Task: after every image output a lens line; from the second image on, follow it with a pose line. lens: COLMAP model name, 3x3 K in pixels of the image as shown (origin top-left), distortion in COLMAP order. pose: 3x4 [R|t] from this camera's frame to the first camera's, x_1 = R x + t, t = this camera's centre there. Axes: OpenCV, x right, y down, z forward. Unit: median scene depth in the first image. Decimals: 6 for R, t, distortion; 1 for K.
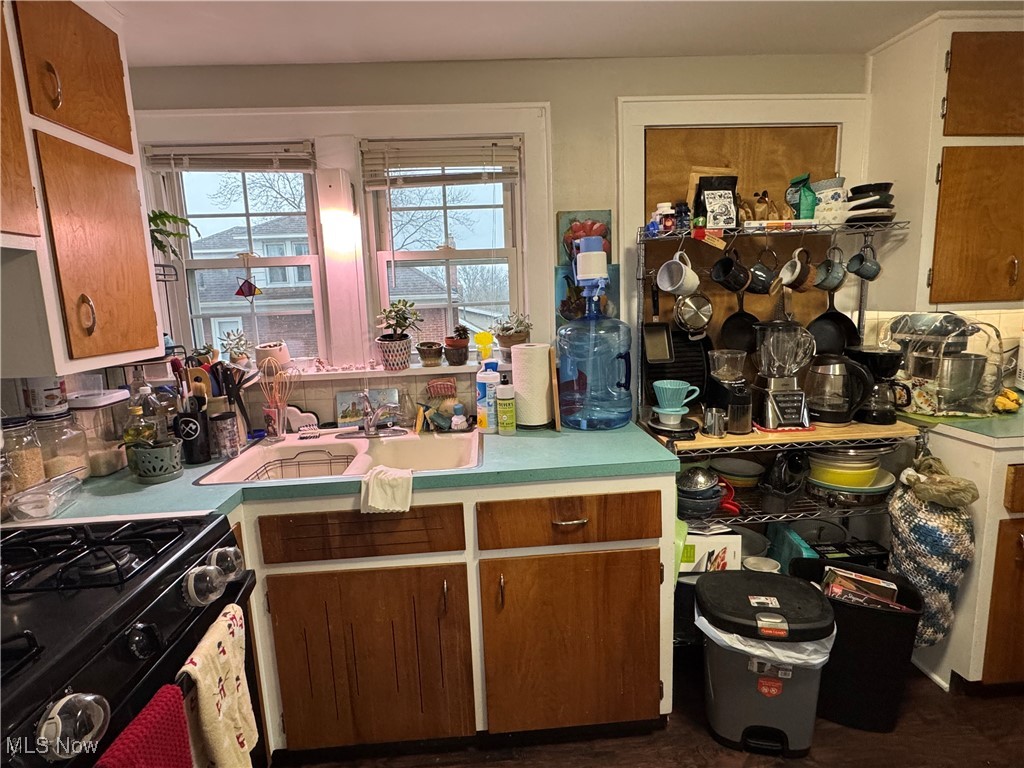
lens RADIAL K [[517.1, 0, 509.4], [0, 517.1, 378.3], [0, 0, 1]] dist [-0.004294, -0.001033]
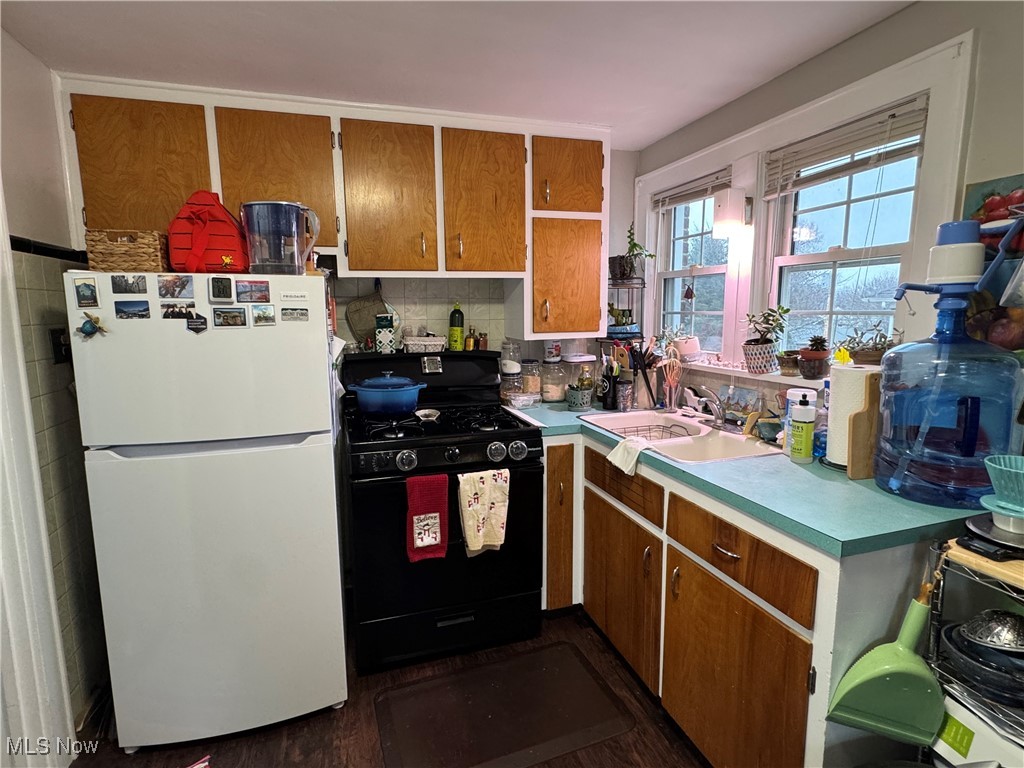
lens RADIAL K [[517.1, 0, 504.0], [0, 517.1, 382.8], [0, 0, 1]] dist [-0.004294, -0.001033]
pose [[0.242525, 0.173442, -0.954515, 0.737674], [-0.146682, 0.979134, 0.140646, -0.078795], [0.958992, 0.105901, 0.262905, 0.285343]]
